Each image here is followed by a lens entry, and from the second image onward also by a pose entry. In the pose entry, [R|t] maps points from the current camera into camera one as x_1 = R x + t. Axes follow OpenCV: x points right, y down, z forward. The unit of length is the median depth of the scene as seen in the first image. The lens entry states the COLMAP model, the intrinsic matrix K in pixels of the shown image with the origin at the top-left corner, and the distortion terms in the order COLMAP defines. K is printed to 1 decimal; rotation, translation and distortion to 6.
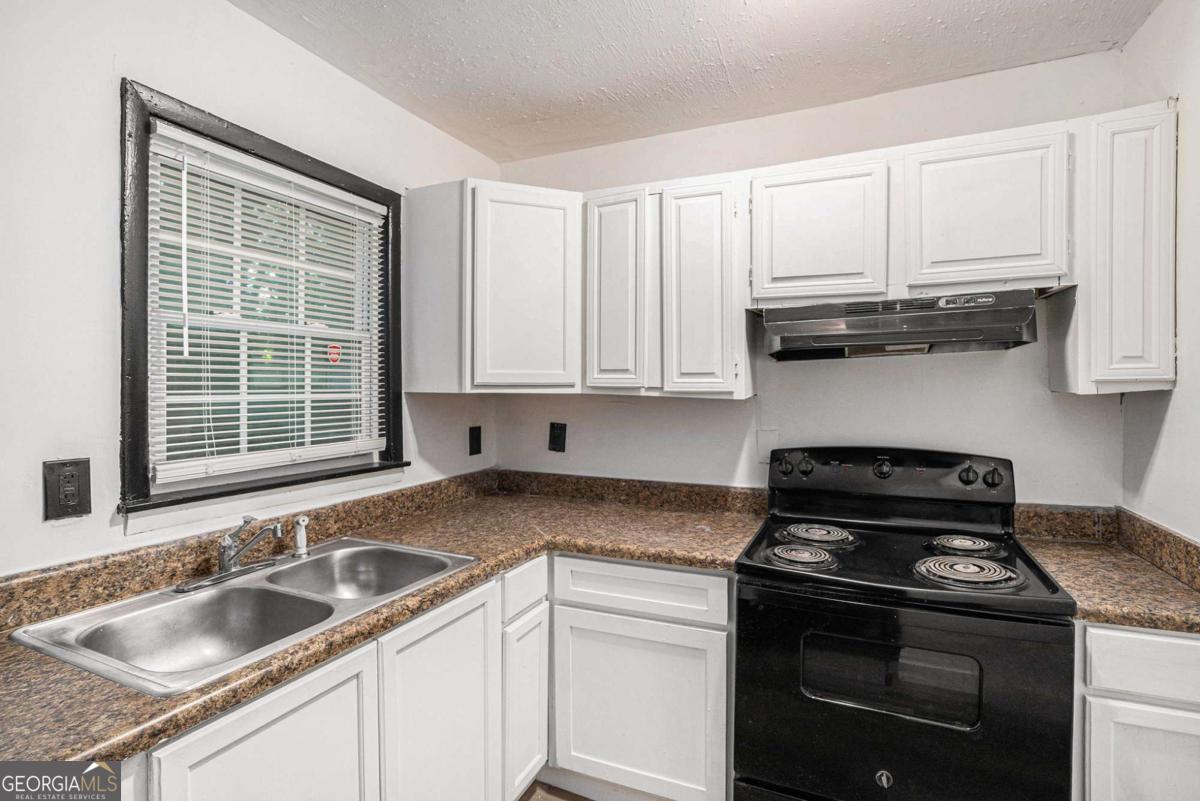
lens RADIAL K [[572.4, 0, 595.3], [0, 572.4, 390.1], [0, 0, 1]] dist [-0.028762, 0.005775]
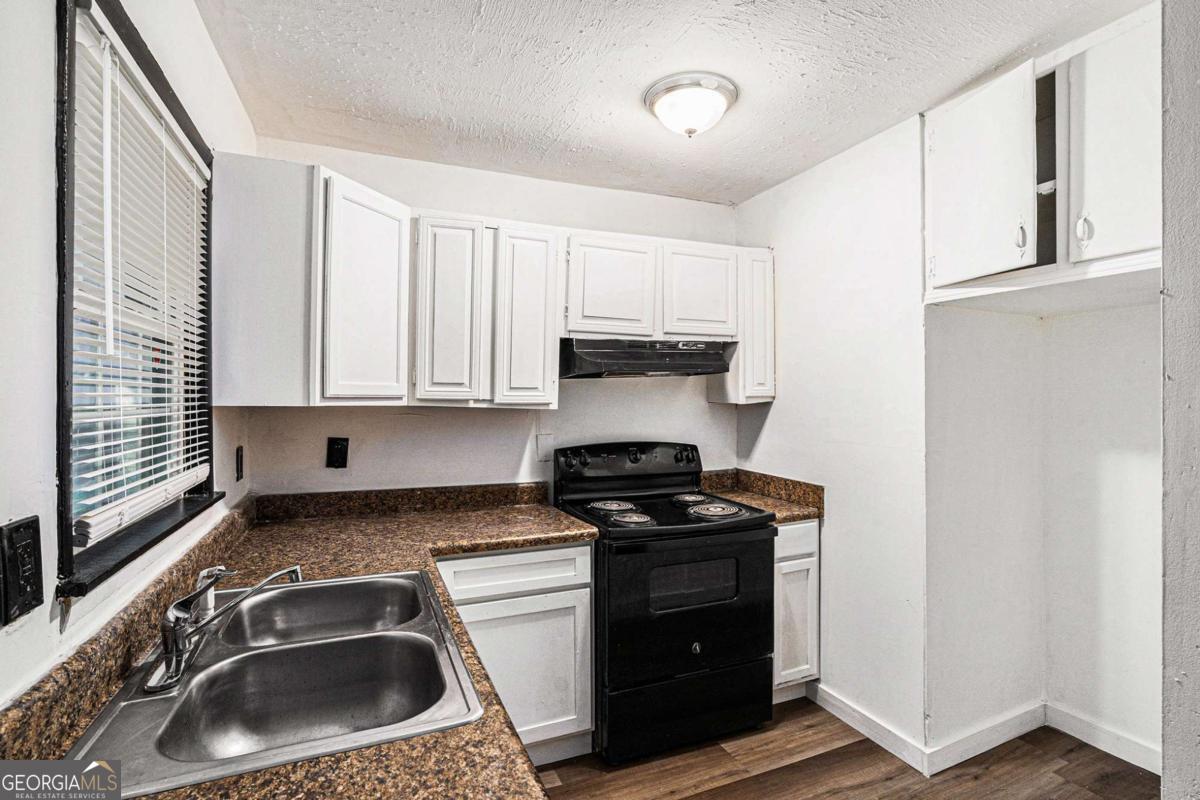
lens RADIAL K [[572.4, 0, 589.2], [0, 572.4, 404.3], [0, 0, 1]] dist [-0.028762, 0.005775]
pose [[0.694050, -0.005991, 0.719901, -0.589491], [0.001047, 0.999973, 0.007312, -0.003685], [-0.719926, -0.004321, 0.694038, 0.078067]]
